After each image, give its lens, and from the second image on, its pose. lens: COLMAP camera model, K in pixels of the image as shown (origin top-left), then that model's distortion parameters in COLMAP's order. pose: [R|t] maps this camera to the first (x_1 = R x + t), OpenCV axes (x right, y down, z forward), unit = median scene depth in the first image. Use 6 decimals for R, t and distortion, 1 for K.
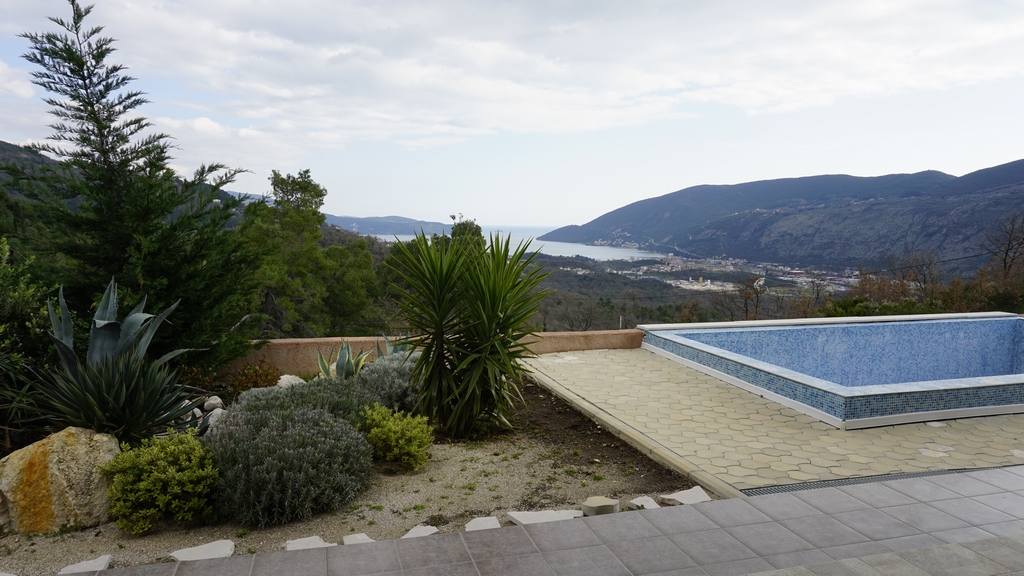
lens RADIAL K [[688.0, 0, 520.6], [0, 688.0, 284.3], [0, 0, 1]] dist [-0.043569, 0.030027]
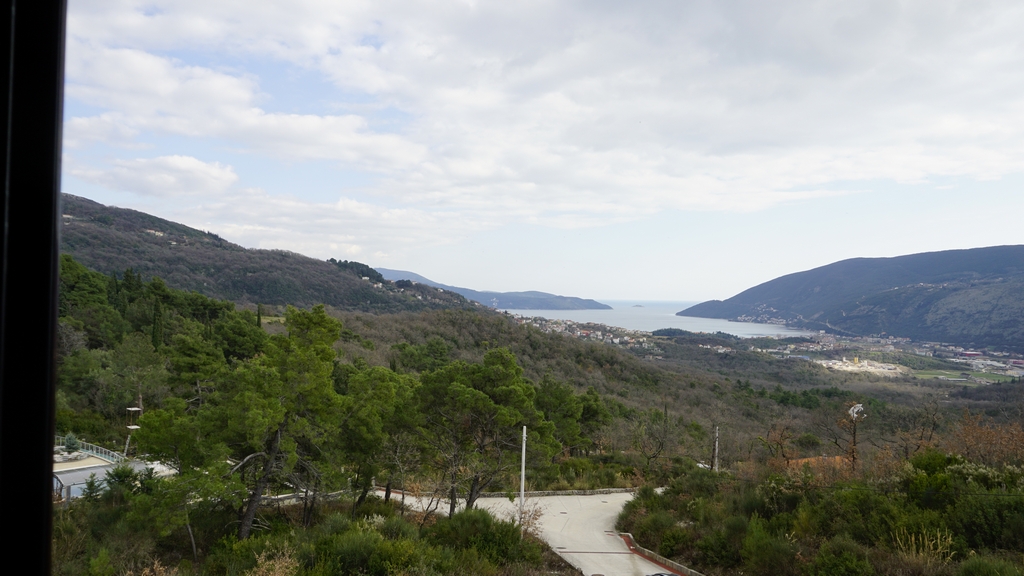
lens RADIAL K [[688.0, 0, 511.2], [0, 688.0, 289.4], [0, 0, 1]] dist [-0.043569, 0.030027]
pose [[0.977718, -0.001847, -0.209915, 0.167755], [-0.019556, 0.994812, -0.099837, -0.096649], [0.209011, 0.101717, 0.972609, 0.089418]]
